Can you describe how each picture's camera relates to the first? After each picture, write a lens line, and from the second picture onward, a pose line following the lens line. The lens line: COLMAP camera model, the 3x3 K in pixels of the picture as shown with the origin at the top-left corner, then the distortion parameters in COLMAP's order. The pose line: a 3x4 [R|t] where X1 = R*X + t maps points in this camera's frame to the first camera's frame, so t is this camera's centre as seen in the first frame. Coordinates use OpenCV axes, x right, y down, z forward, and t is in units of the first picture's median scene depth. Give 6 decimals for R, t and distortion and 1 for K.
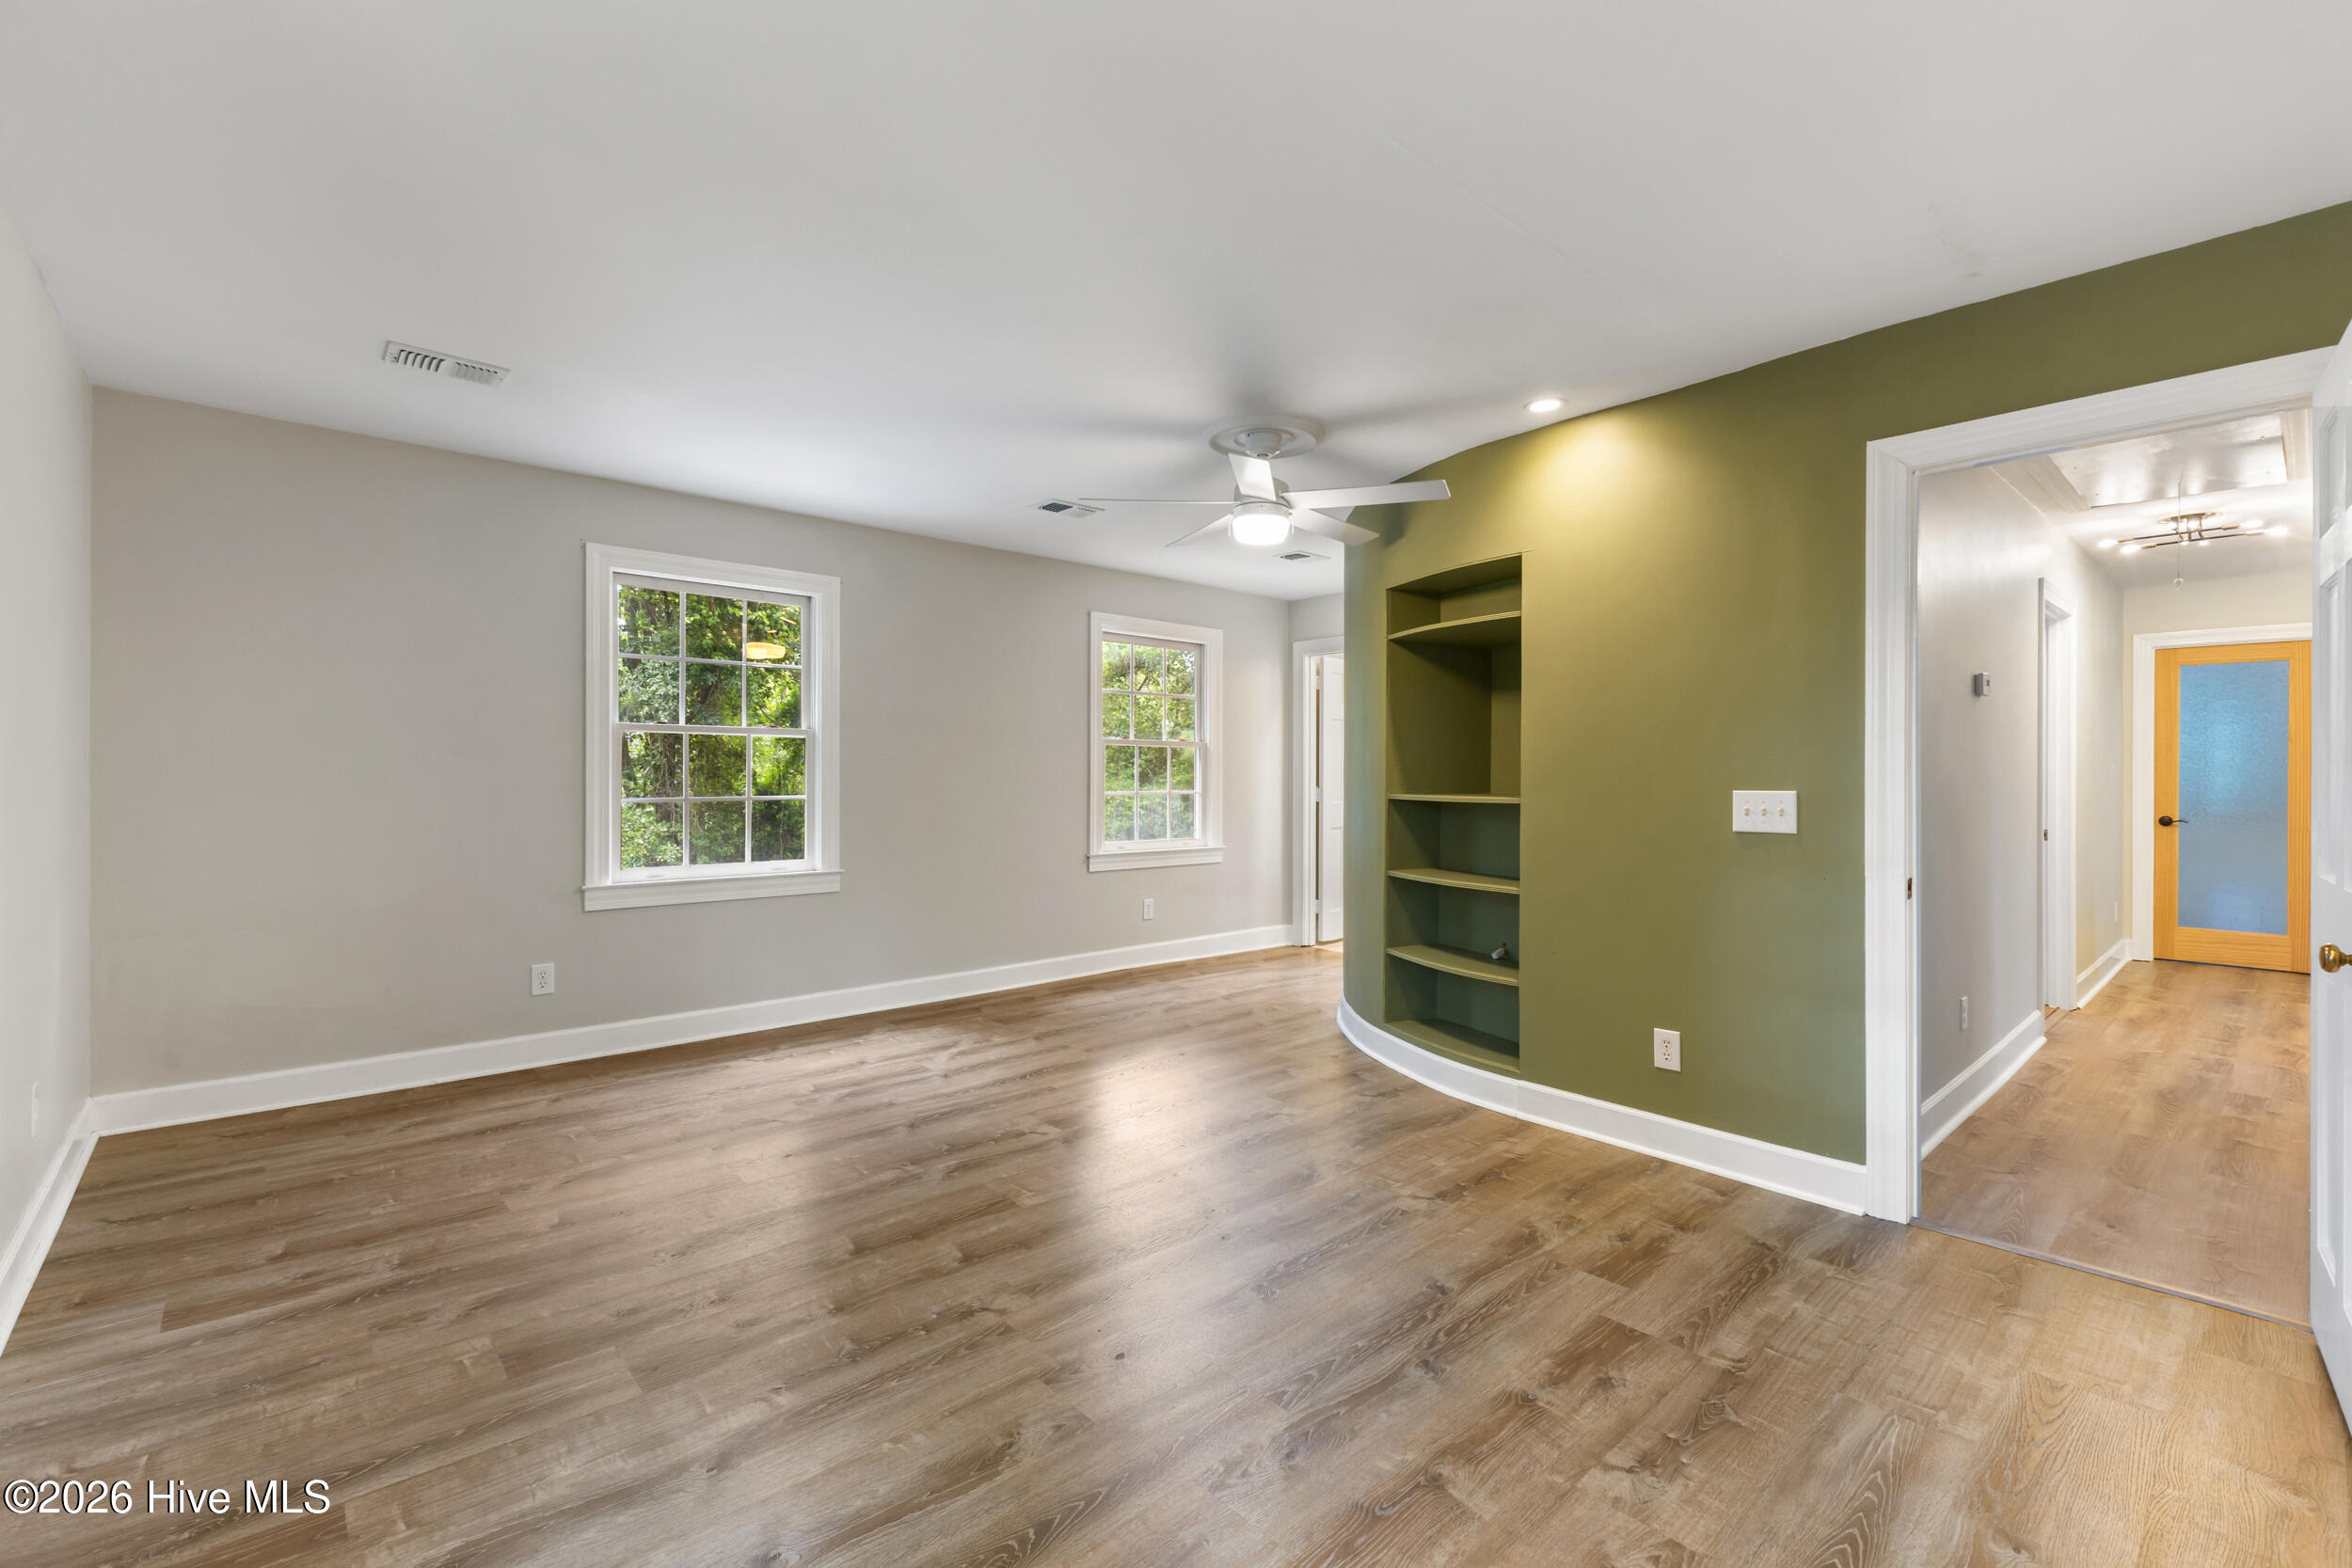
lens RADIAL K [[1014.7, 0, 1175.0], [0, 1014.7, 776.0], [0, 0, 1]] dist [0.007818, -0.000021]
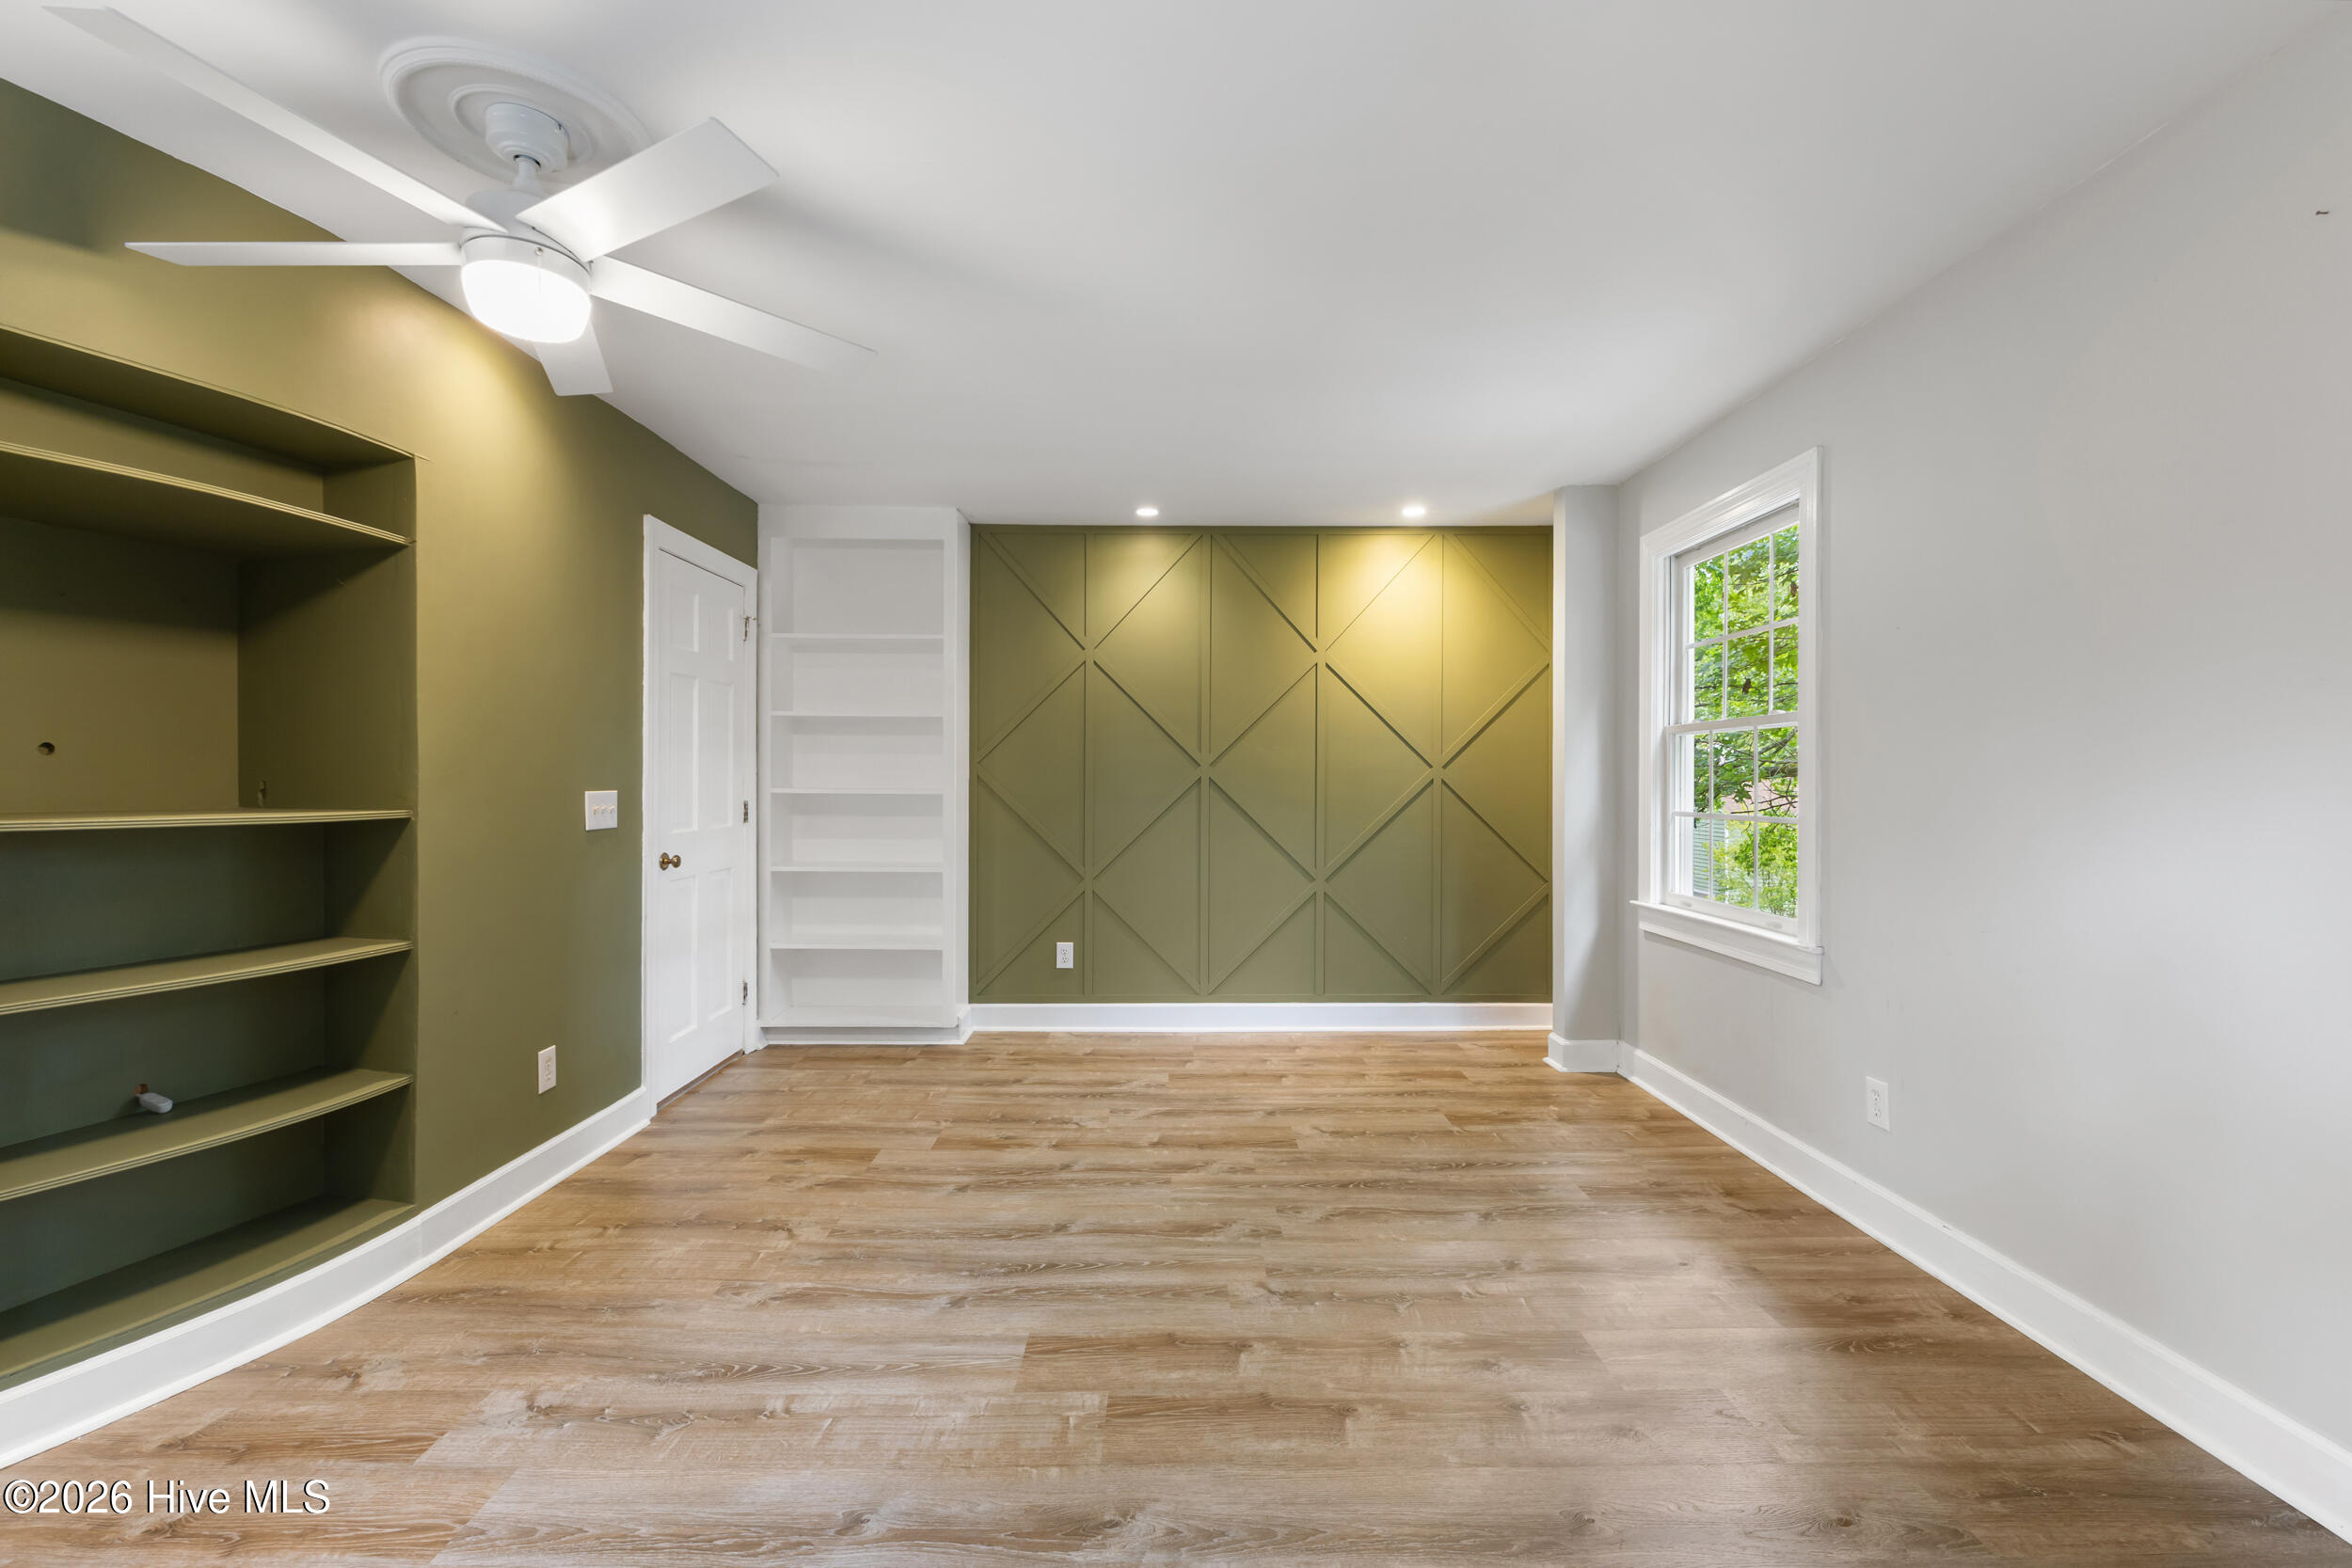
lens RADIAL K [[1014.7, 0, 1177.5], [0, 1014.7, 780.6], [0, 0, 1]] dist [0.007818, -0.000021]
pose [[-0.750333, -0.007417, 0.661018, -0.682414], [-0.006680, 0.999971, 0.003638, -0.005865], [-0.661026, -0.001686, -0.750361, 1.574108]]
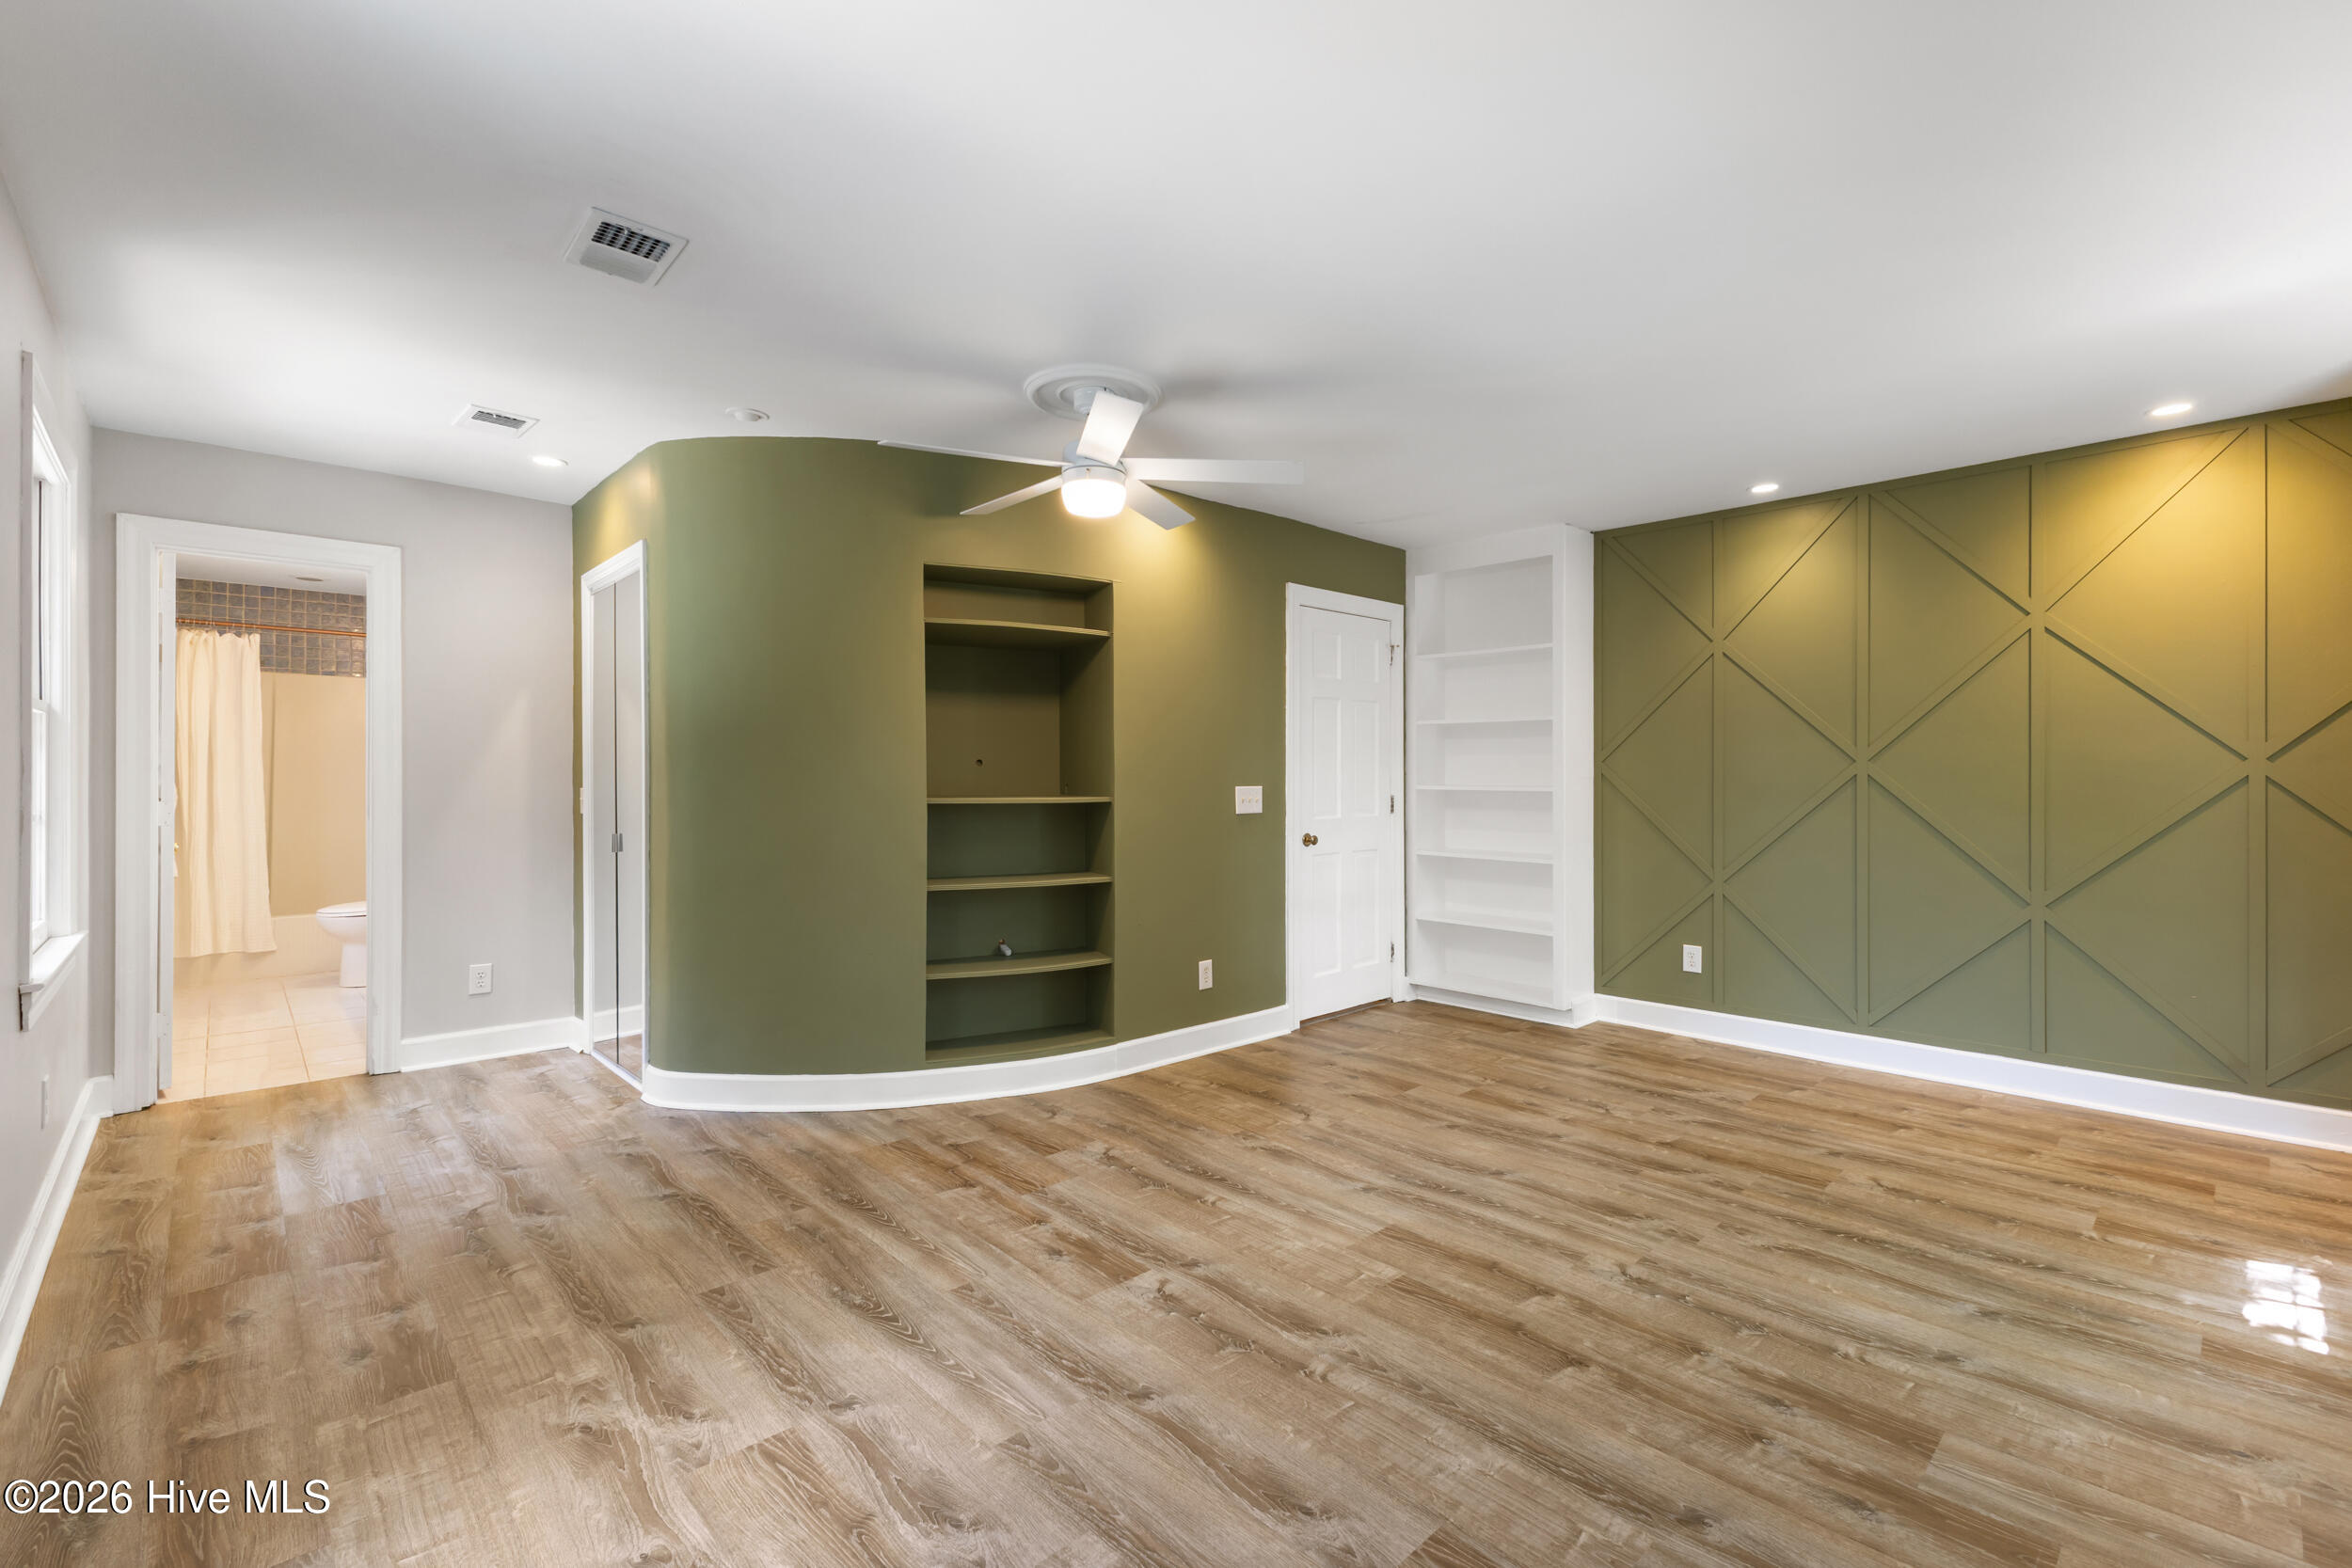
lens RADIAL K [[1014.7, 0, 1180.7], [0, 1014.7, 774.5], [0, 0, 1]] dist [0.007818, -0.000021]
pose [[-0.027104, -0.002626, 0.999629, -1.069352], [-0.000611, 0.999996, 0.002610, -0.009020], [-0.999632, -0.000540, -0.027106, 1.276958]]
